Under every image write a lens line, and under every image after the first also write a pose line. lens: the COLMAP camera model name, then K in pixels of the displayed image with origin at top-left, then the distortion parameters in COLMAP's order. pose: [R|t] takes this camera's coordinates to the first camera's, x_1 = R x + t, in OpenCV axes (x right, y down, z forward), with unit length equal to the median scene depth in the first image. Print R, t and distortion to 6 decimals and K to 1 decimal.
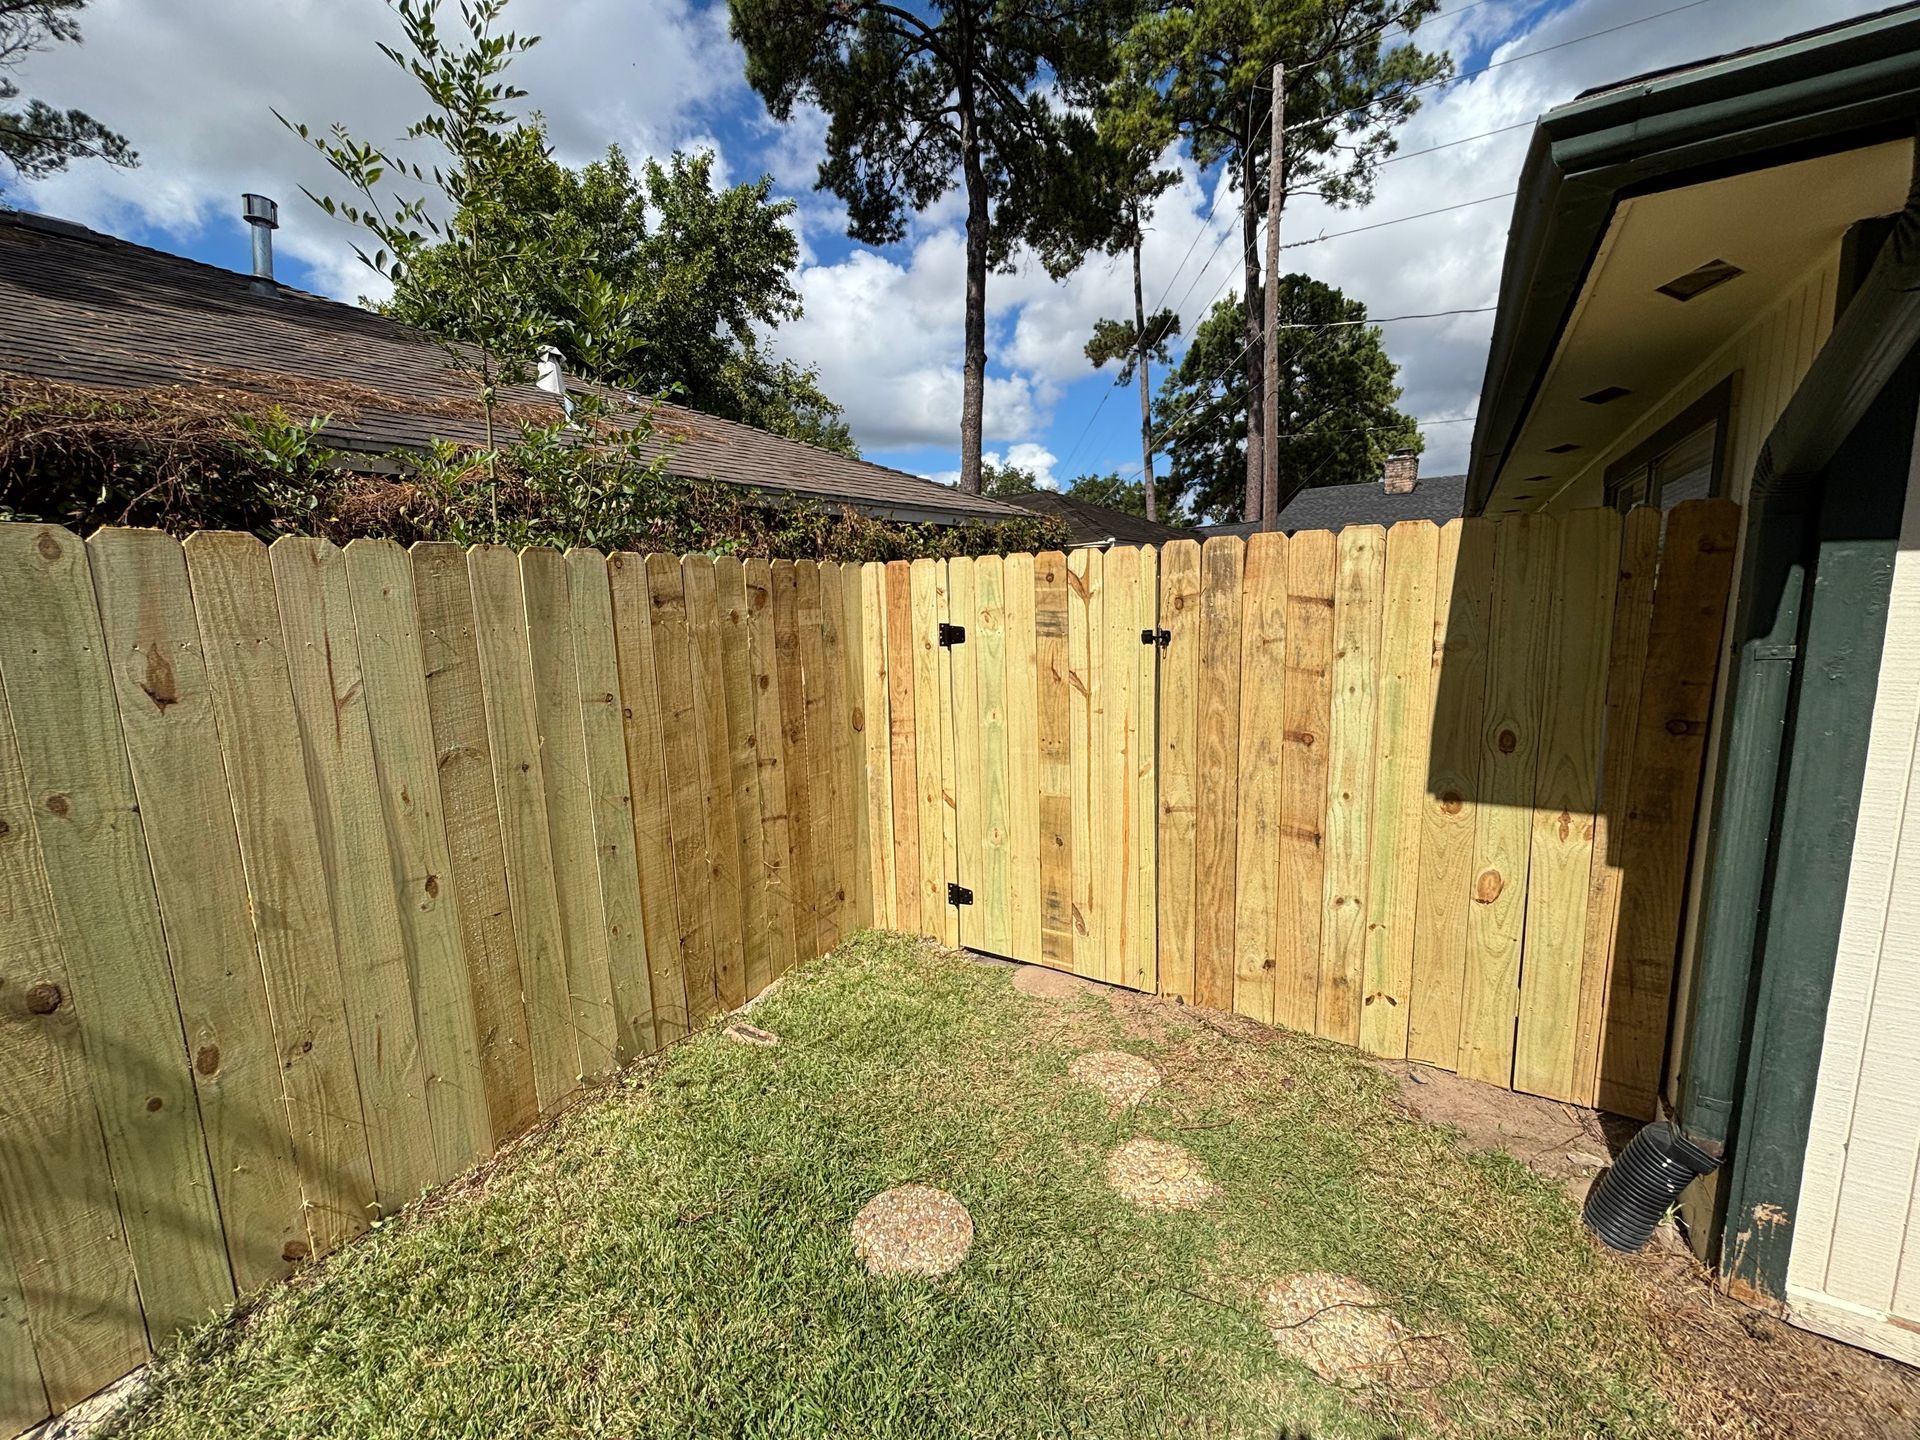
lens RADIAL K [[782.6, 0, 953.5], [0, 782.6, 723.9], [0, 0, 1]] dist [0.011461, 0.000638]
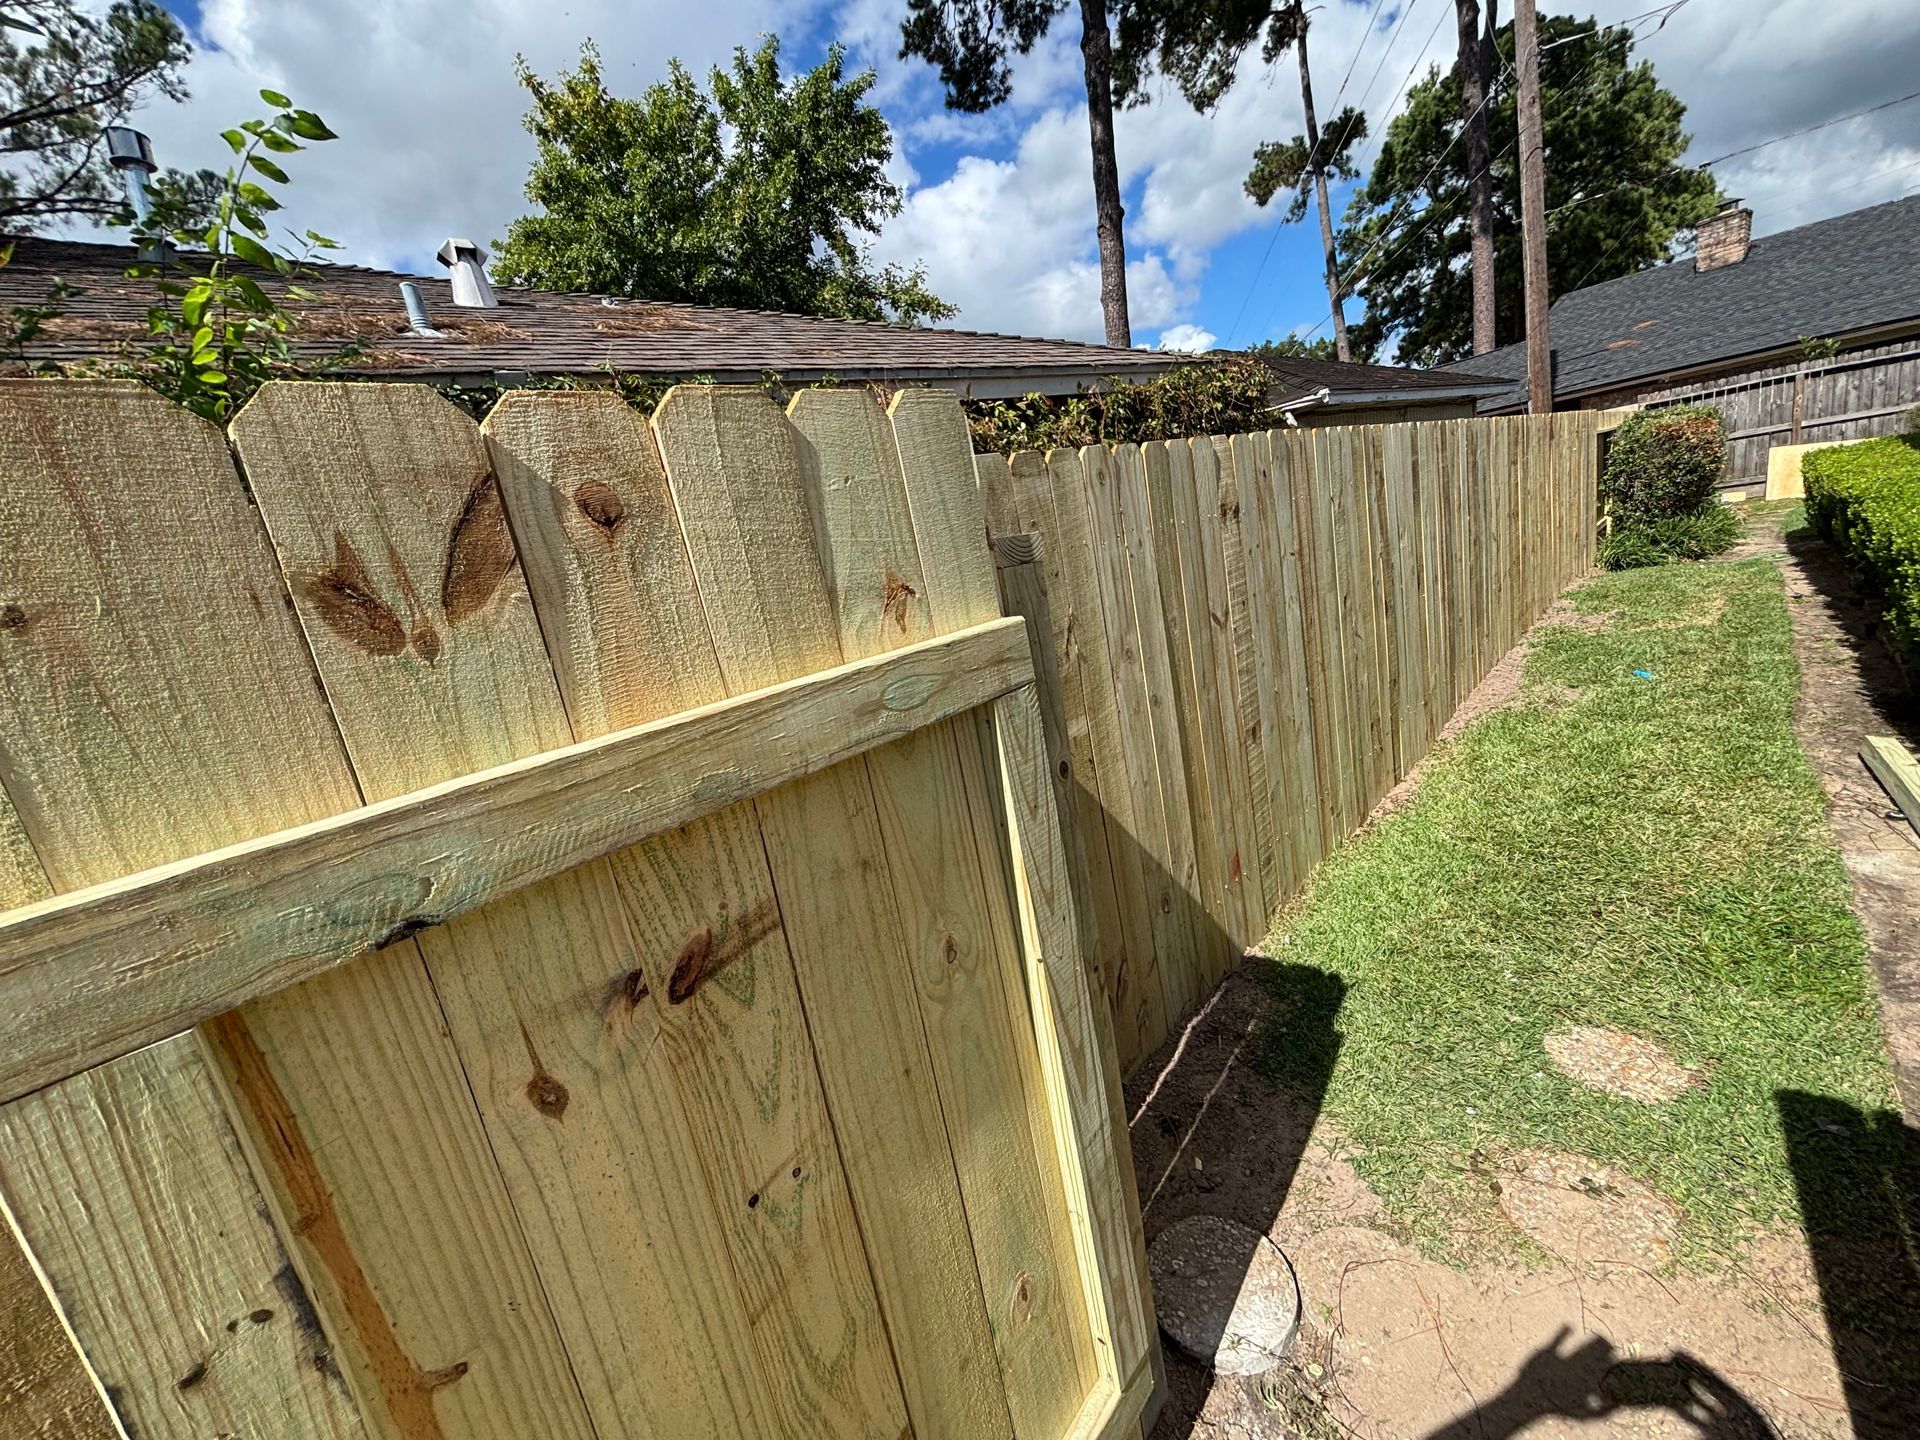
lens RADIAL K [[782.6, 0, 960.8], [0, 782.6, 700.4], [0, 0, 1]] dist [0.011461, 0.000638]
pose [[0.969234, -0.103122, -0.223499, 0.007265], [0.117489, 0.991716, 0.051930, -0.017511], [0.216292, -0.076591, 0.973320, 0.110302]]
